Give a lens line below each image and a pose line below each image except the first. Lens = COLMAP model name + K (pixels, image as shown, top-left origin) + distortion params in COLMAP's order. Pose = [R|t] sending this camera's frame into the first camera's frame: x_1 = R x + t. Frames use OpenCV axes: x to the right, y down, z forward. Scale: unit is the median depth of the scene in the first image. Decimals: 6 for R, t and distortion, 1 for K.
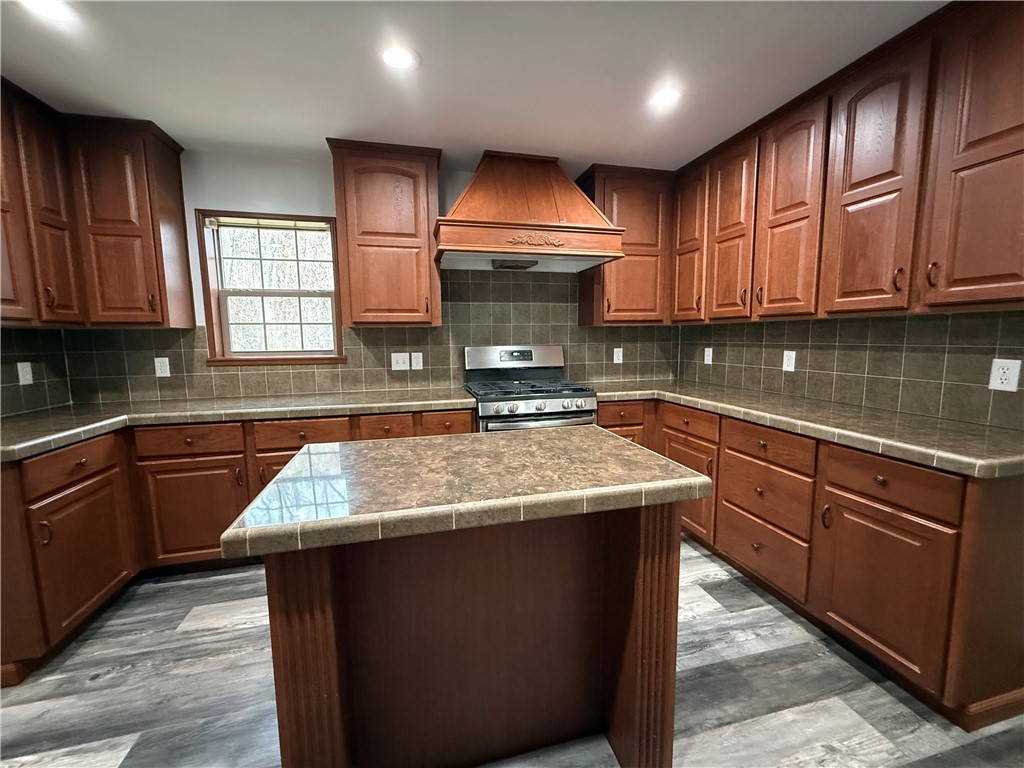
lens RADIAL K [[408.2, 0, 509.6], [0, 408.2, 384.1], [0, 0, 1]] dist [-0.002292, 0.001112]
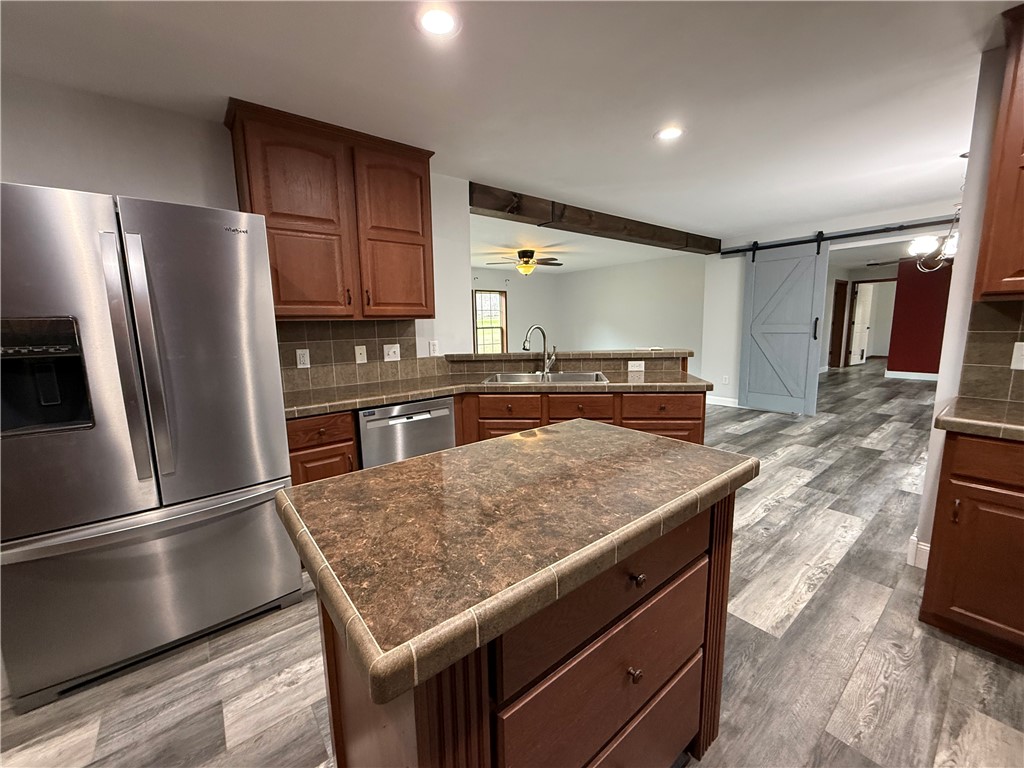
lens RADIAL K [[408.2, 0, 507.8], [0, 408.2, 383.2], [0, 0, 1]] dist [-0.002292, 0.001112]
pose [[-0.911332, 0.092842, -0.401068, 0.319063], [-0.016772, 0.965056, 0.261507, -0.239879], [0.411331, 0.245047, -0.877929, 1.772012]]
